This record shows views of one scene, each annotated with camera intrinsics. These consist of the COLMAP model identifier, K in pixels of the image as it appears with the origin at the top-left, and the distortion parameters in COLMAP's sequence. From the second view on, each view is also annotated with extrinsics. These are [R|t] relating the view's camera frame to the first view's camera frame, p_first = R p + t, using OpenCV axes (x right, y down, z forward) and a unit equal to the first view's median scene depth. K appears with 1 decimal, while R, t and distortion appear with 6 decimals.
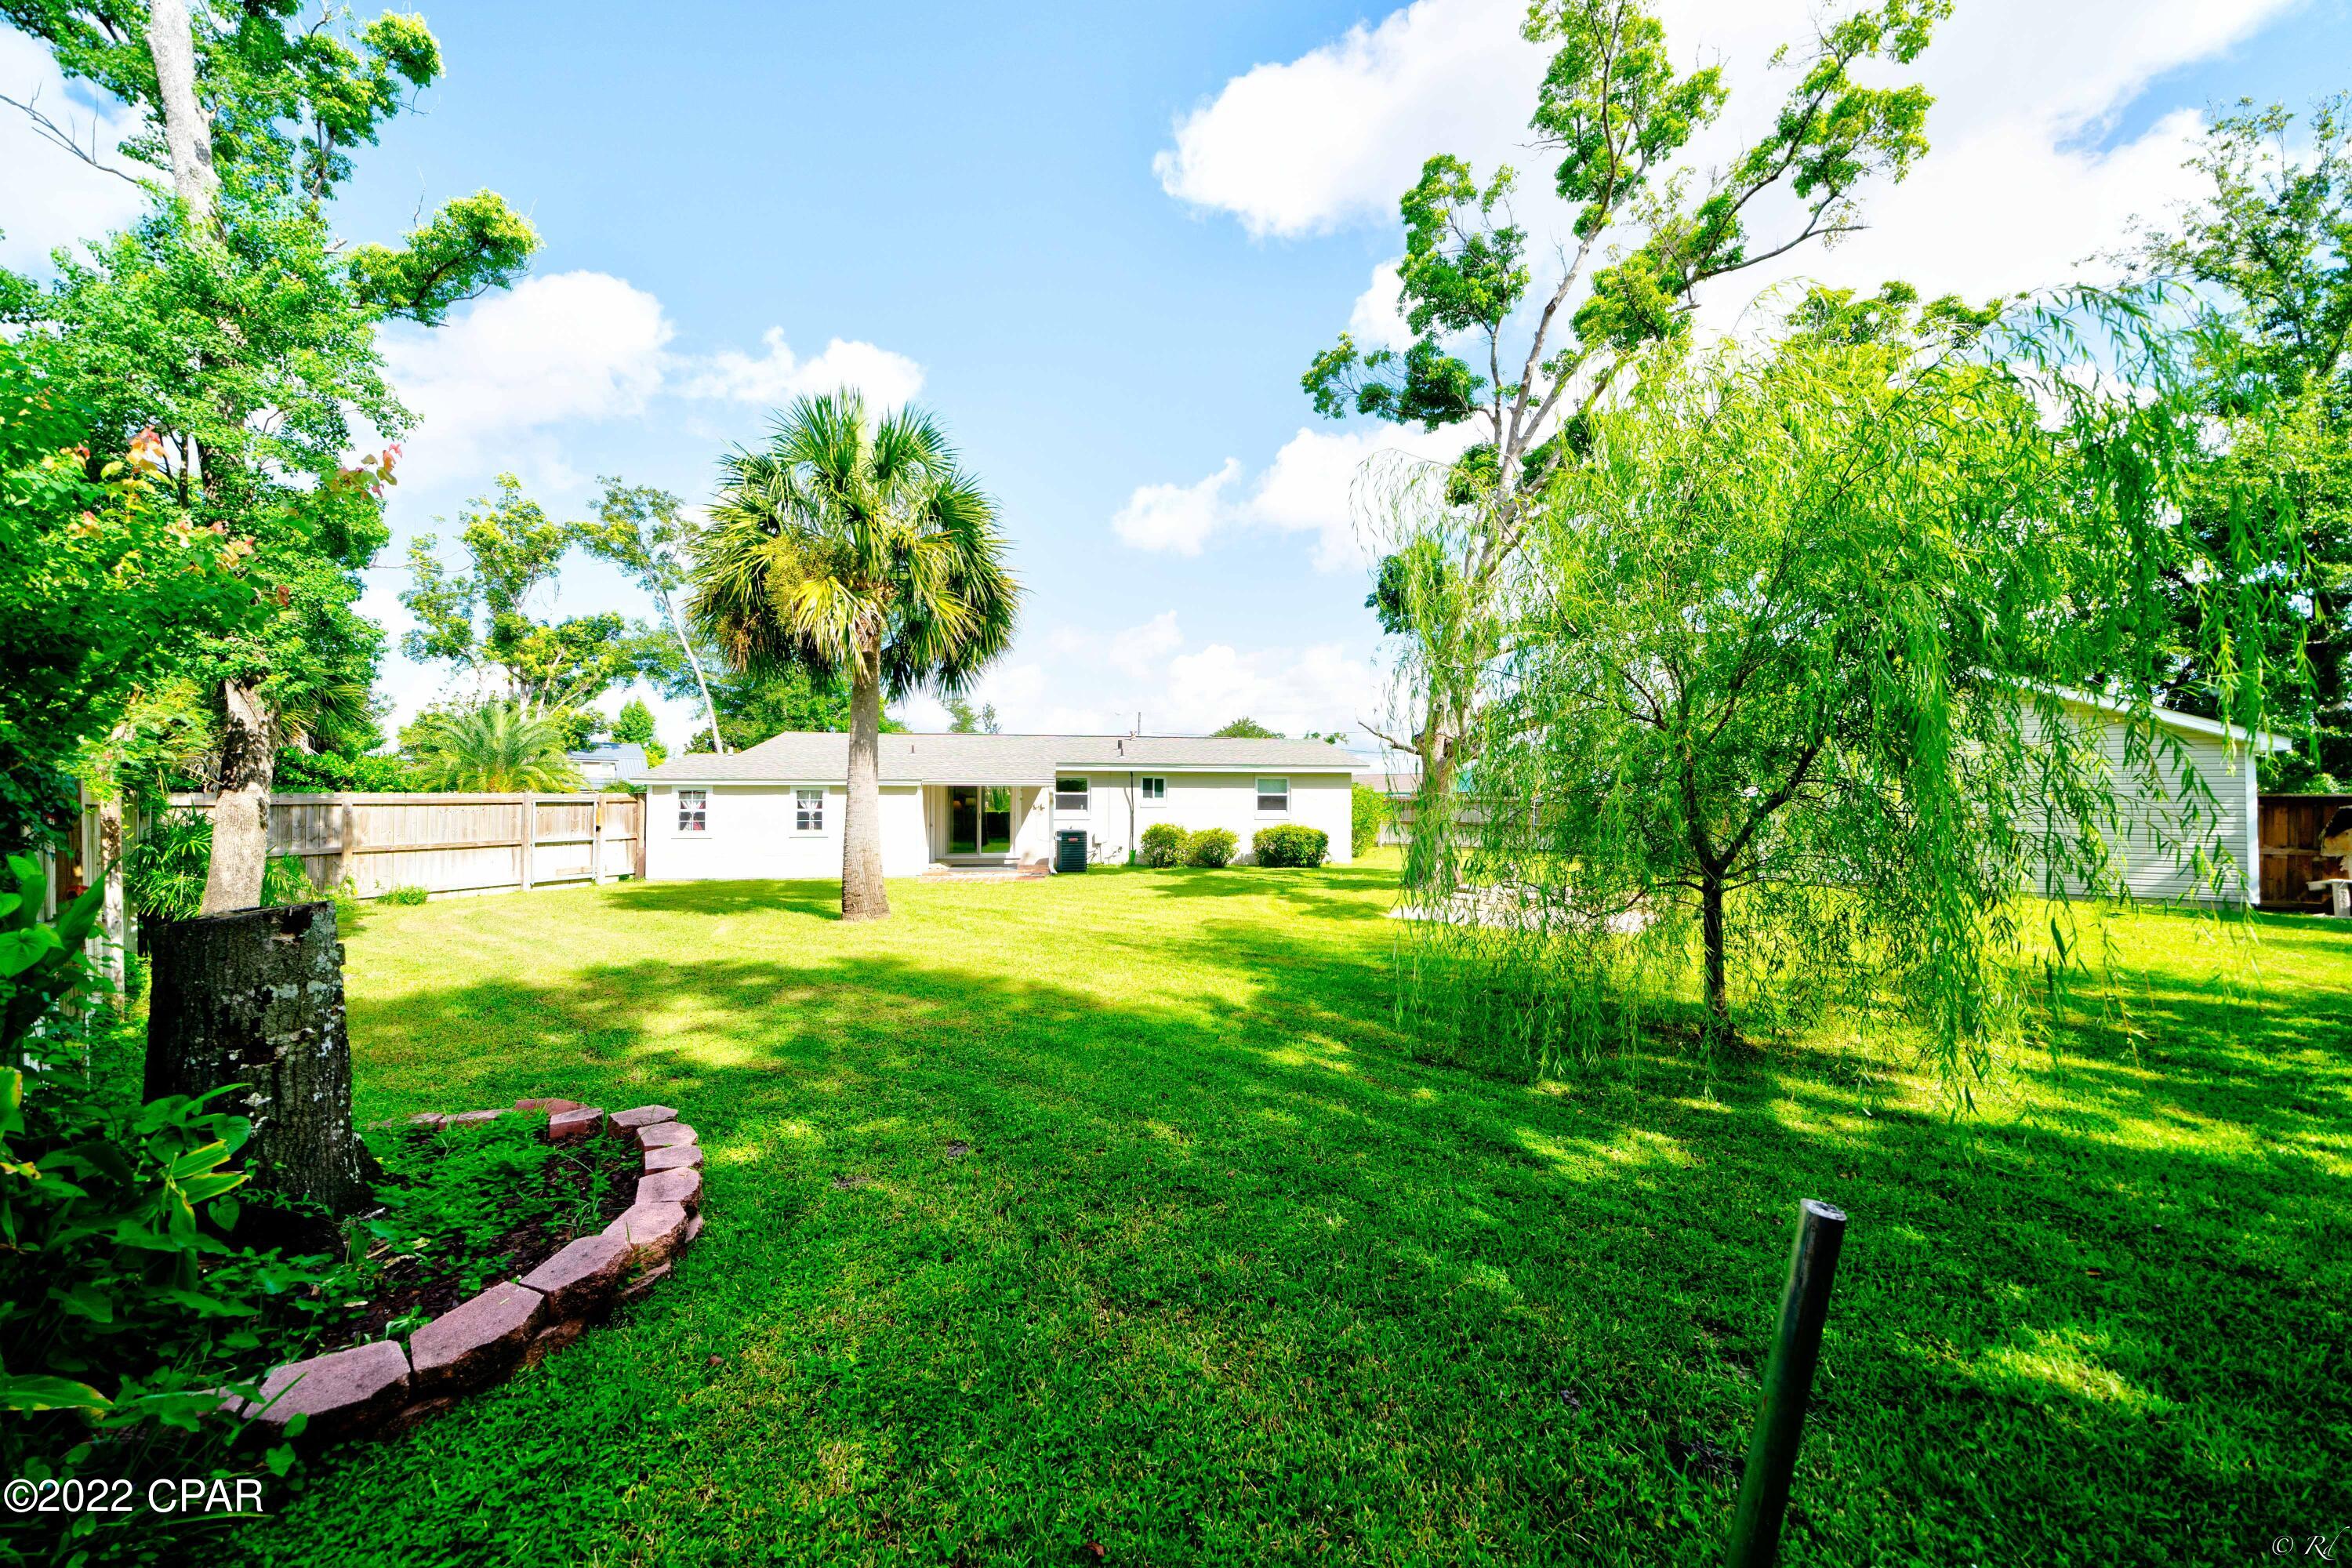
lens RADIAL K [[802.0, 0, 1178.9], [0, 802.0, 798.4], [0, 0, 1]] dist [-0.004858, -0.000258]
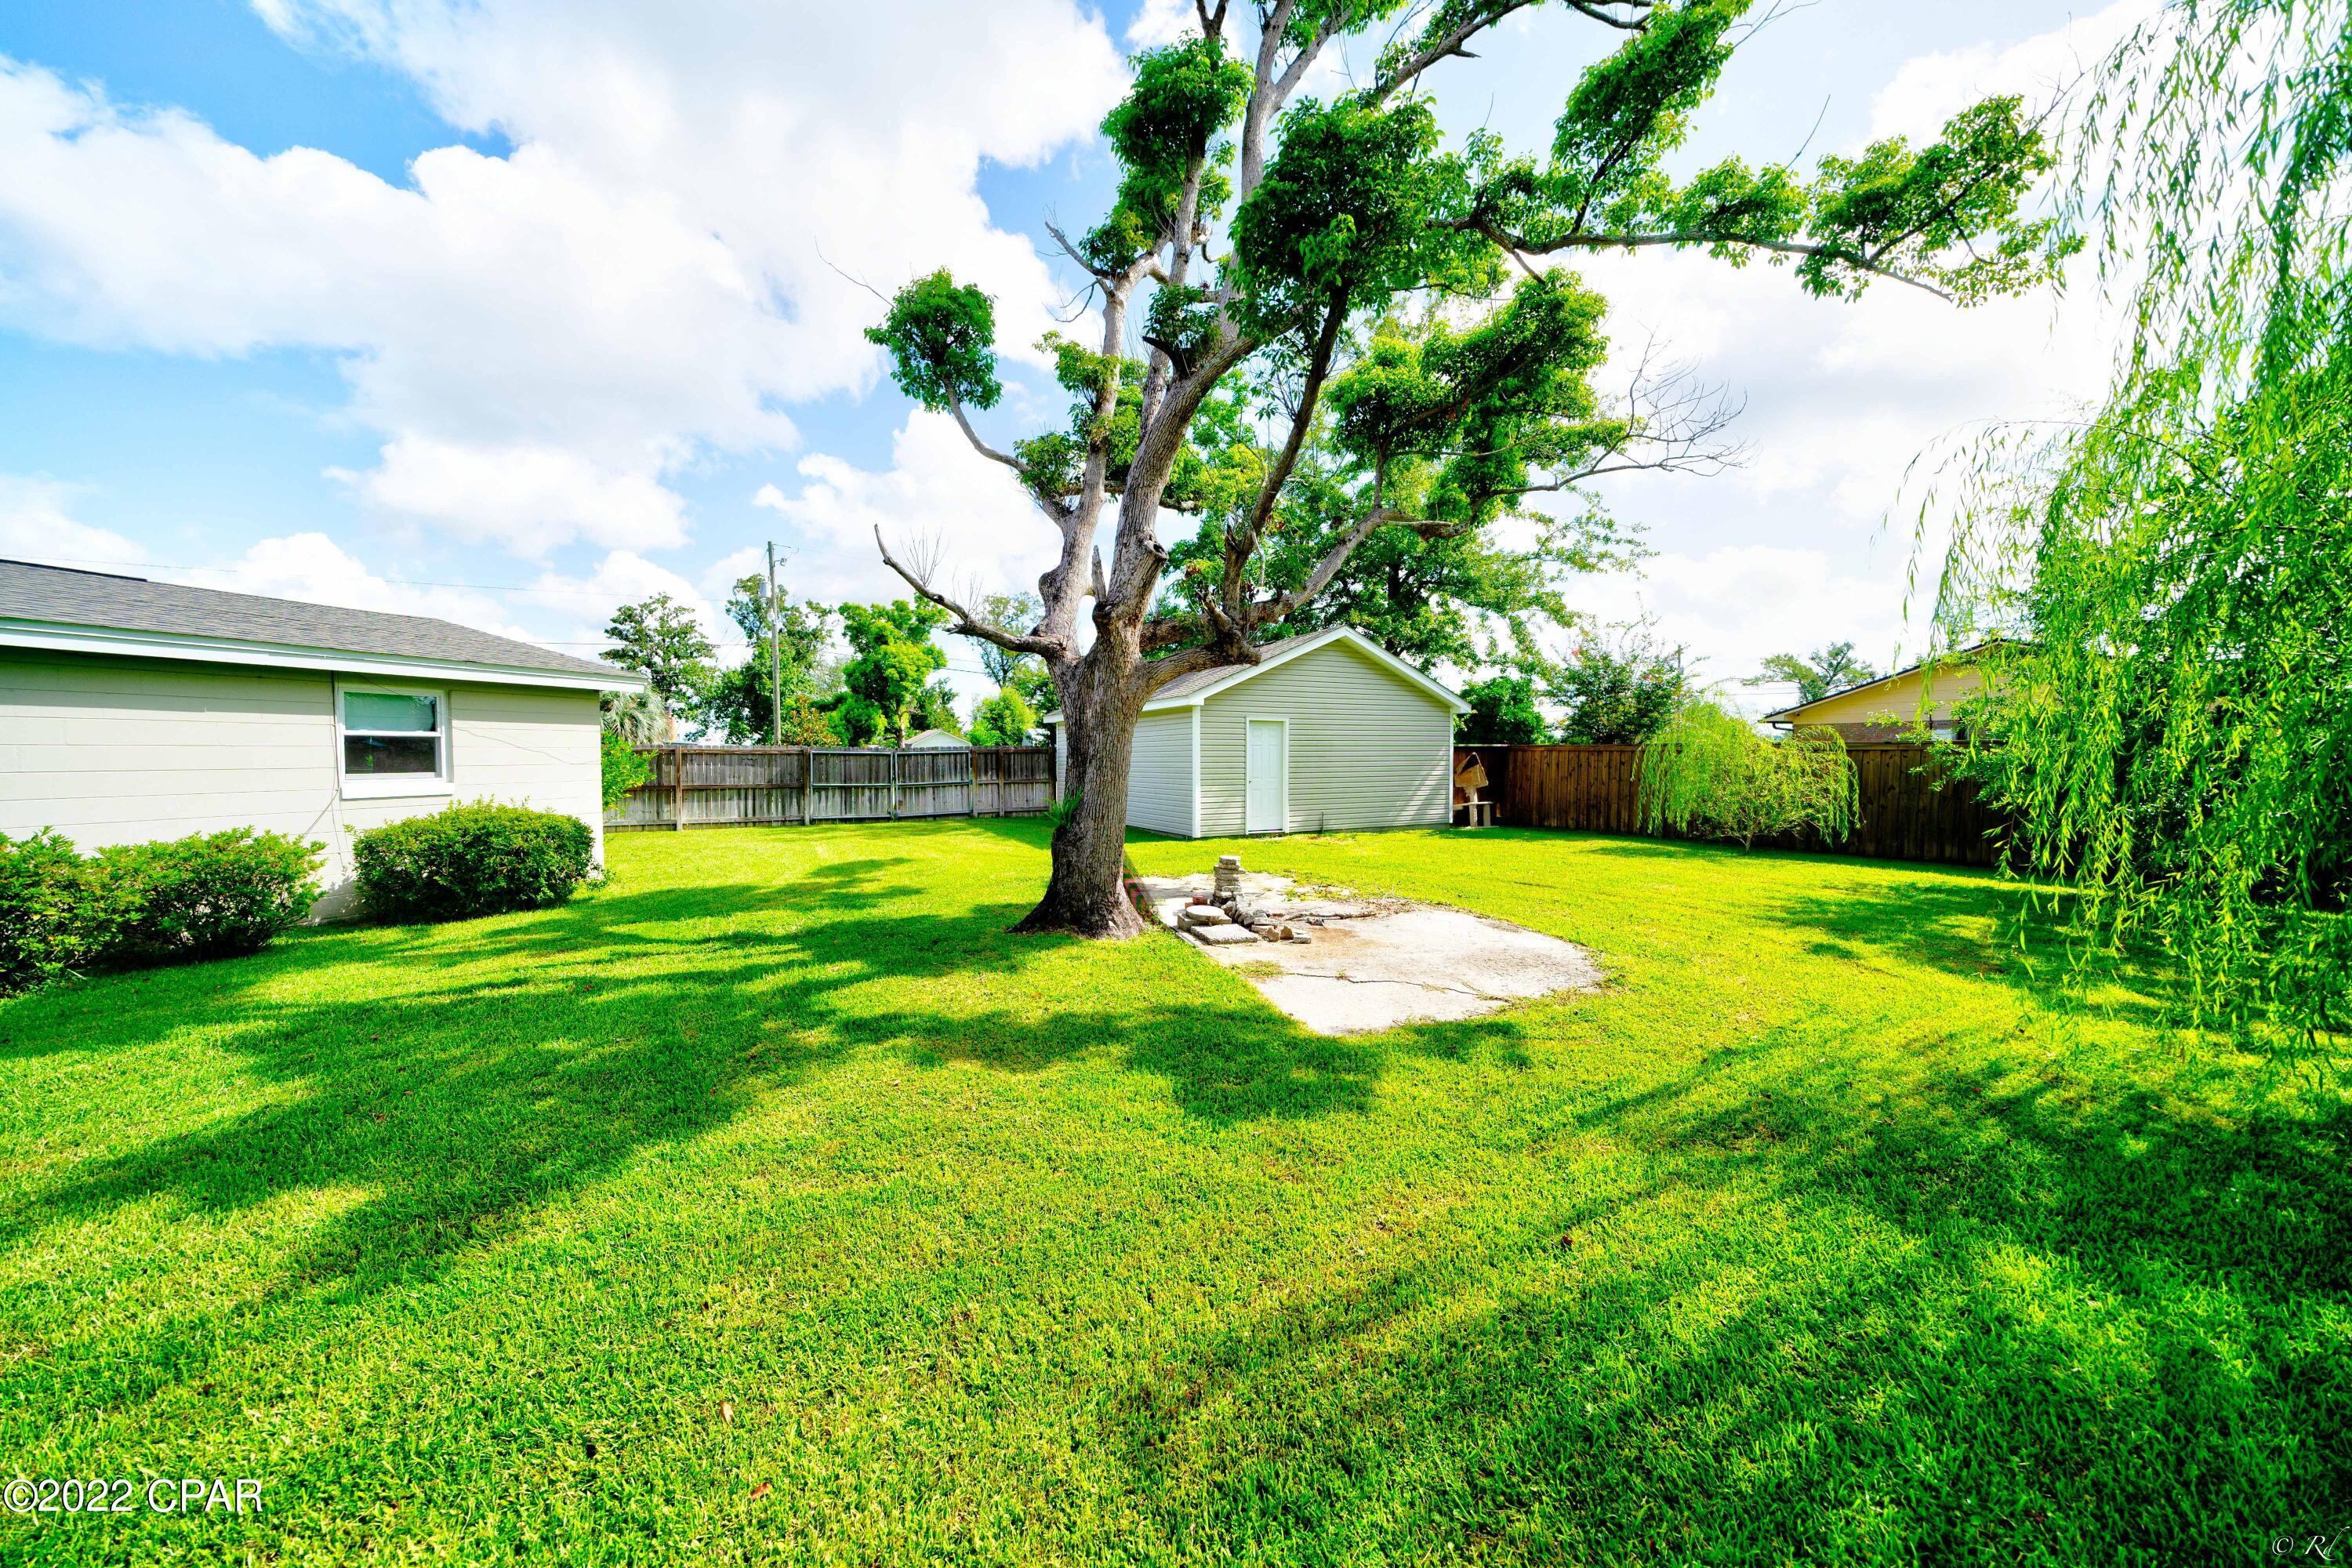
lens RADIAL K [[802.0, 0, 1182.5], [0, 802.0, 762.1], [0, 0, 1]] dist [-0.004858, -0.000258]
pose [[0.428180, -0.014587, 0.903576, -0.075920], [-0.001061, 0.999861, 0.016644, 0.002690], [-0.903693, -0.008085, 0.428105, 0.513300]]
